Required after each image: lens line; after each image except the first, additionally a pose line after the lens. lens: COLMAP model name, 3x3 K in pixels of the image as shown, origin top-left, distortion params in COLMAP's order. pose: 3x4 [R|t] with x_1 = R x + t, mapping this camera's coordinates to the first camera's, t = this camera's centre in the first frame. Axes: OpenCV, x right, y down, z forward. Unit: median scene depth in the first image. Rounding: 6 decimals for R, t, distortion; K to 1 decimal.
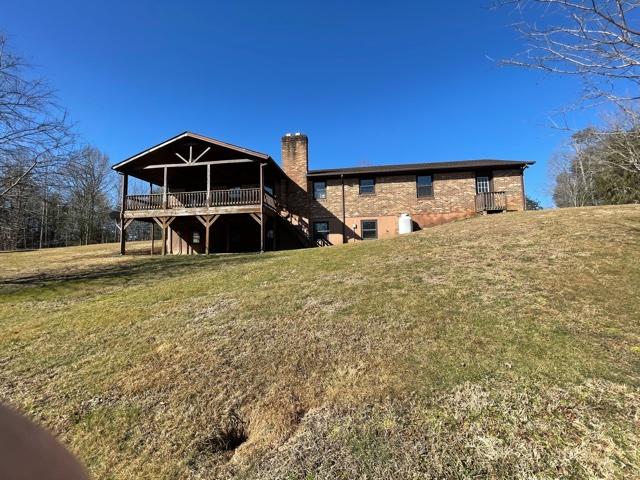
lens RADIAL K [[256.9, 0, 319.1], [0, 256.9, 239.1], [0, 0, 1]] dist [-0.002038, -0.000178]
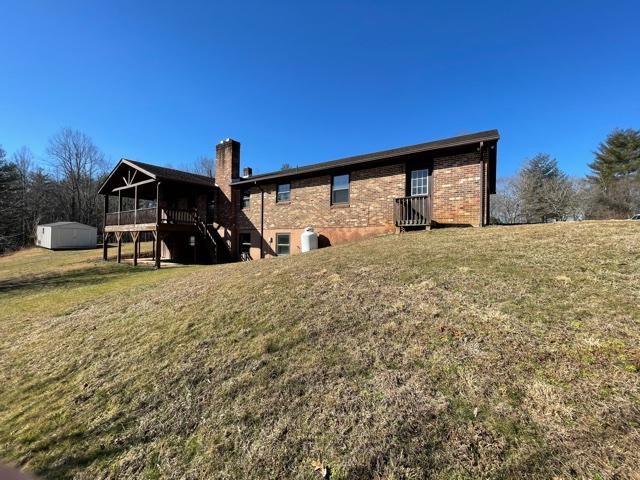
lens RADIAL K [[256.9, 0, 319.6], [0, 256.9, 237.8], [0, 0, 1]] dist [-0.002038, -0.000178]
pose [[0.896513, 0.022441, -0.442450, 0.673462], [0.005982, 0.998012, 0.062740, -0.110612], [0.442978, -0.058893, 0.894596, 0.294780]]
